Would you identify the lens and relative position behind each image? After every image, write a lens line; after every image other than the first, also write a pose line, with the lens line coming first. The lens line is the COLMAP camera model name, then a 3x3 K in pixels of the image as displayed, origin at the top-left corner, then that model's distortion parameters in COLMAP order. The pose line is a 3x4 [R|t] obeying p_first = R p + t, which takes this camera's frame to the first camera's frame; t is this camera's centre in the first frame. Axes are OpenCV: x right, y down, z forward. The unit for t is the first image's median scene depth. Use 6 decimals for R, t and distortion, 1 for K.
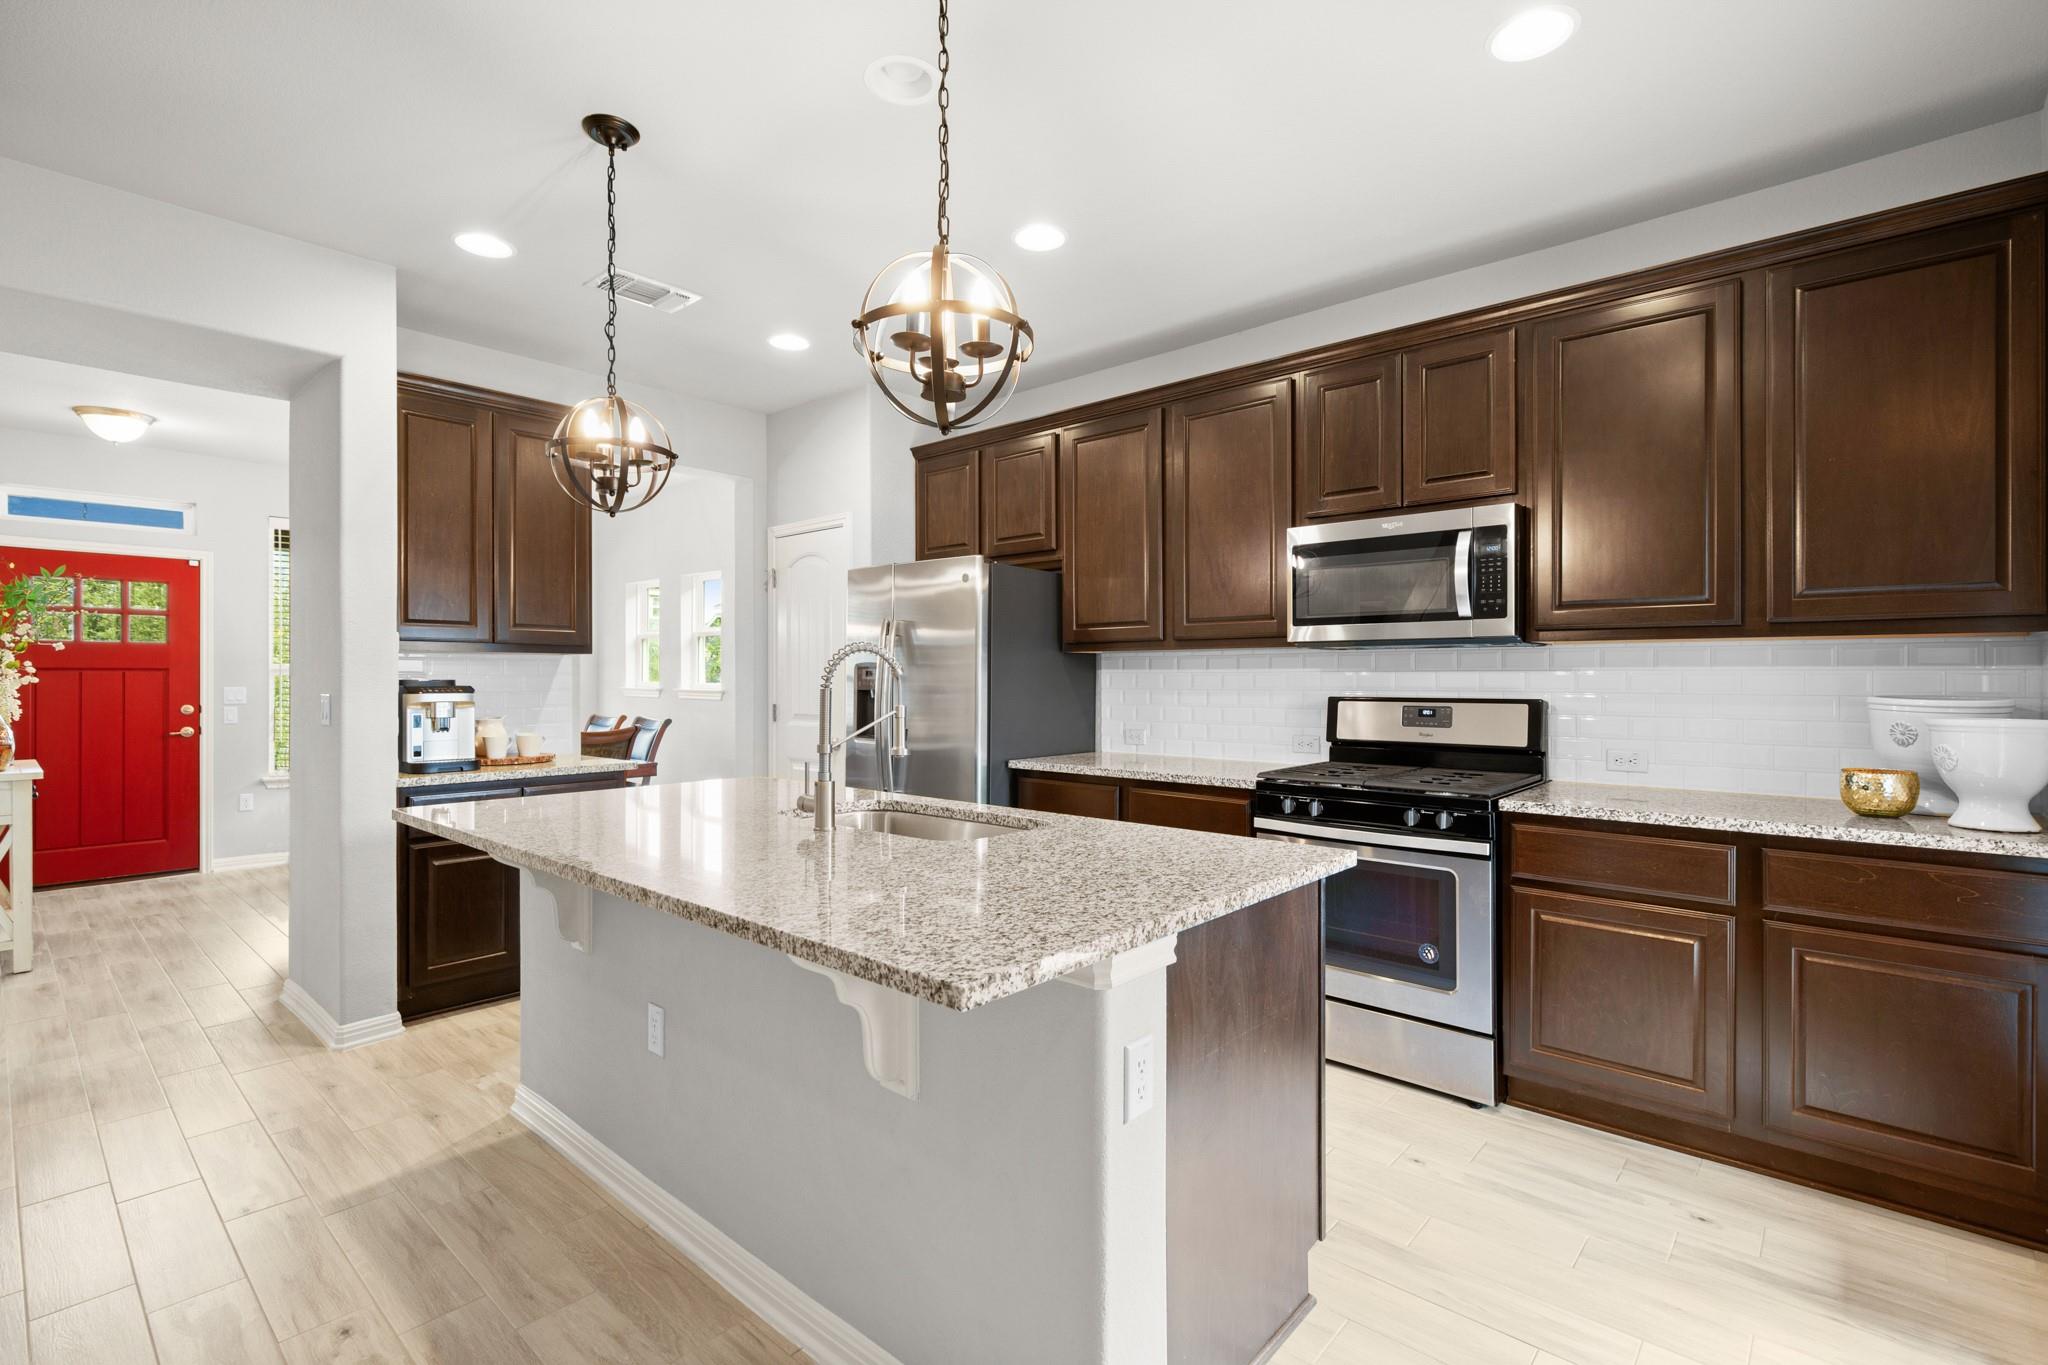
lens RADIAL K [[933.2, 0, 1022.5], [0, 933.2, 679.3], [0, 0, 1]] dist [0.015523, -0.000102]
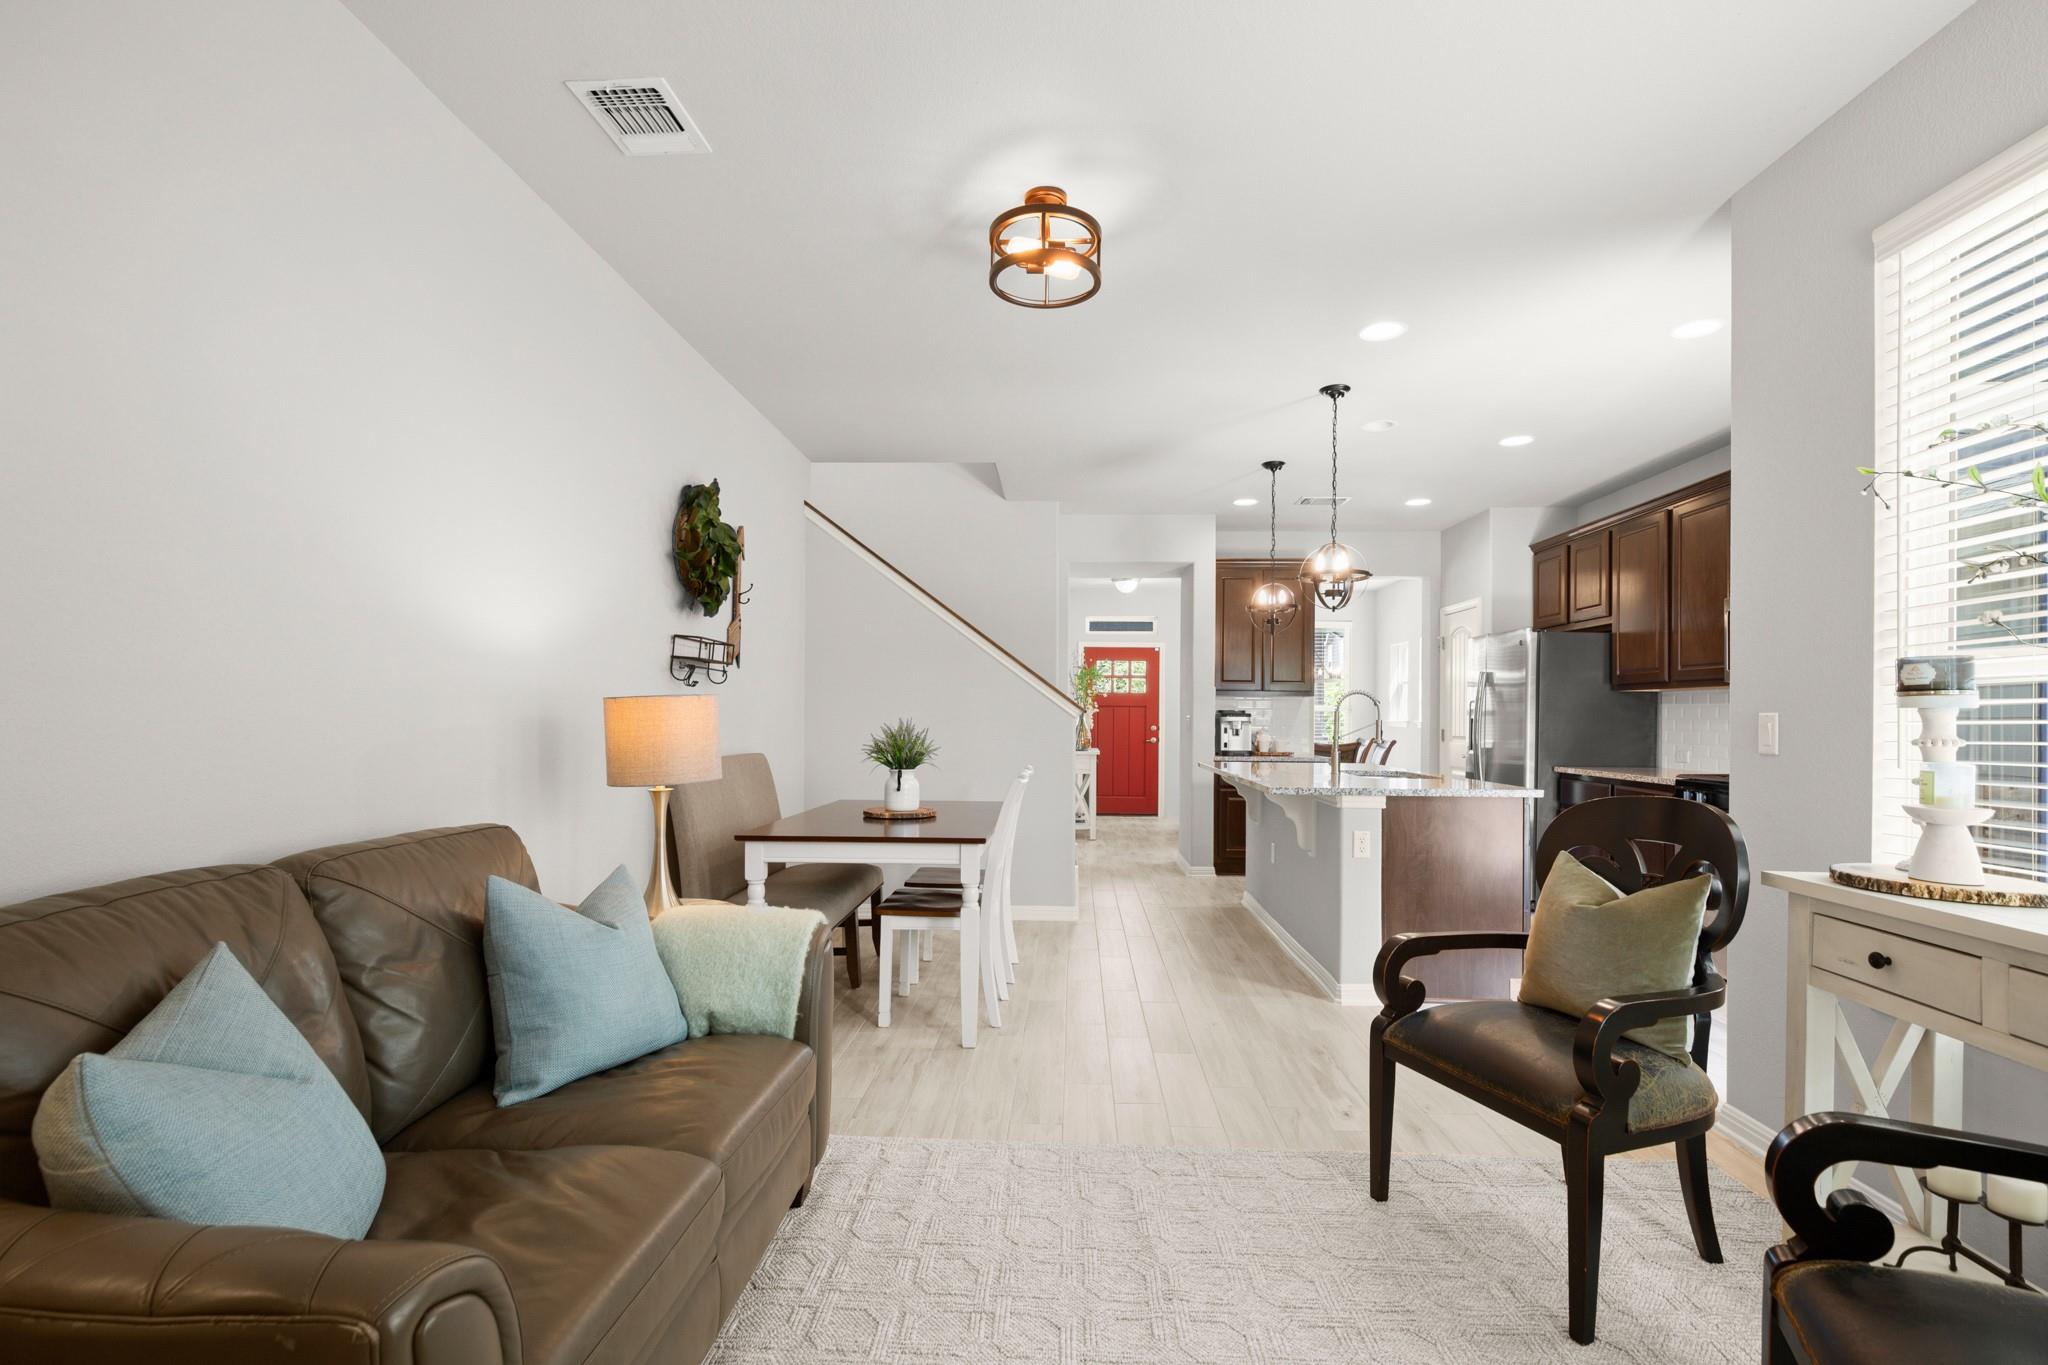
lens RADIAL K [[933.2, 0, 1023.6], [0, 933.2, 701.4], [0, 0, 1]] dist [0.015523, -0.000102]
pose [[0.631764, -0.004844, -0.775146, 0.556905], [-0.012197, 0.999795, -0.016188, 0.018337], [0.775065, 0.019682, 0.631575, -0.528748]]
